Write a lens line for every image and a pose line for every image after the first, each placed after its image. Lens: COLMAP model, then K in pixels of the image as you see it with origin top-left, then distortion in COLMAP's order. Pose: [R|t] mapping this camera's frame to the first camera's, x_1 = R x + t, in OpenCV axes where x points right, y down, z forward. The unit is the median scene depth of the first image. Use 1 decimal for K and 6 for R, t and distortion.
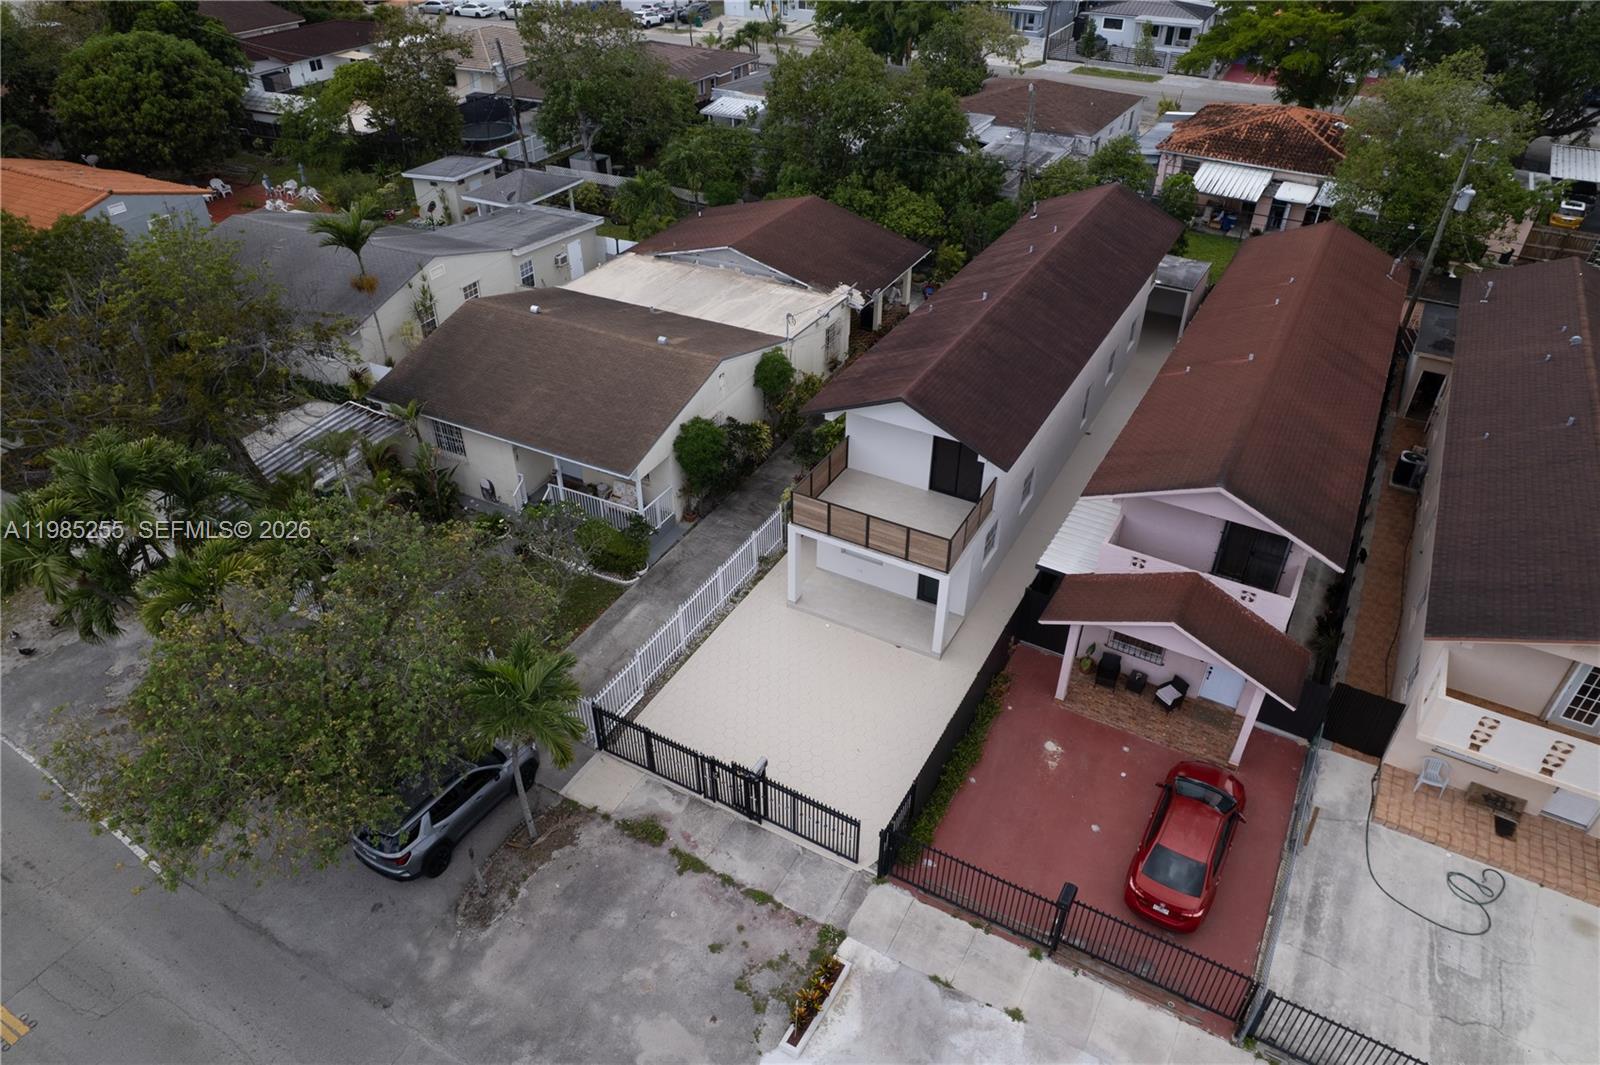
lens RADIAL K [[1034.1, 0, 808.1], [0, 1034.1, 538.3], [0, 0, 1]] dist [-0.082028, 0.075907]
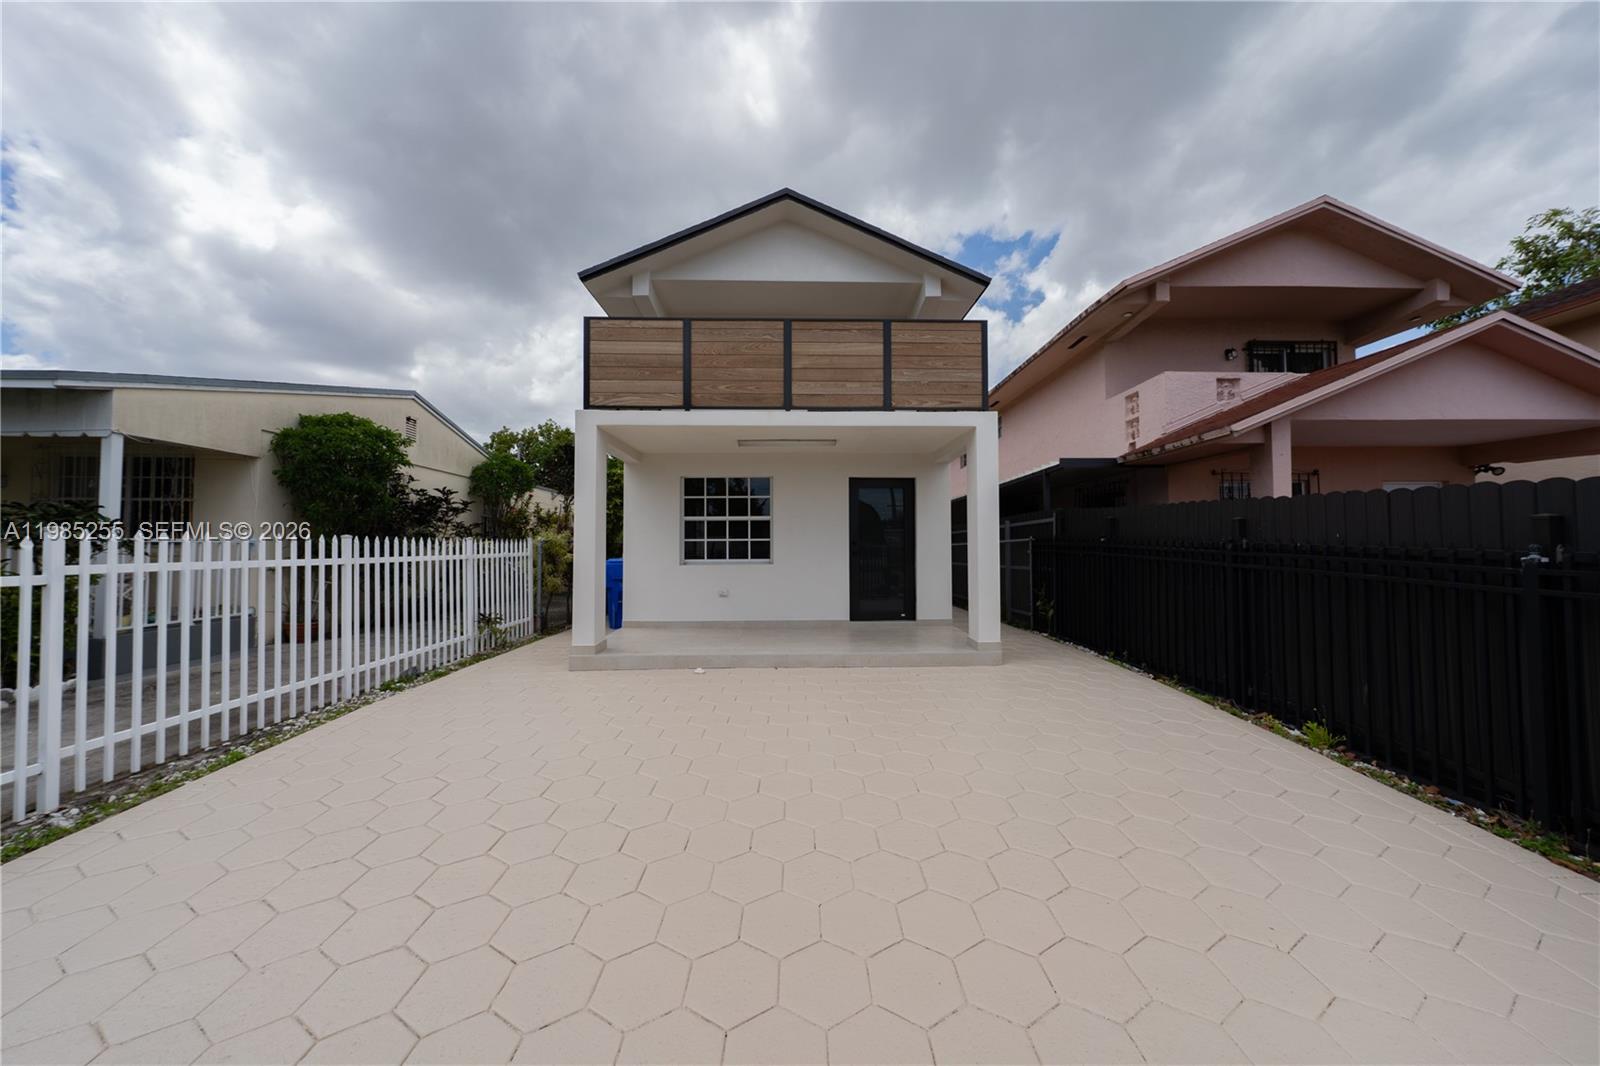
lens RADIAL K [[548.1, 0, 807.3], [0, 548.1, 541.5], [0, 0, 1]] dist [-0.015606, -0.000063]
pose [[0.861343, -0.002643, 0.508017, -0.051786], [0.307978, 0.797998, -0.518024, 0.172121], [-0.404027, 0.602655, 0.688164, 0.863391]]
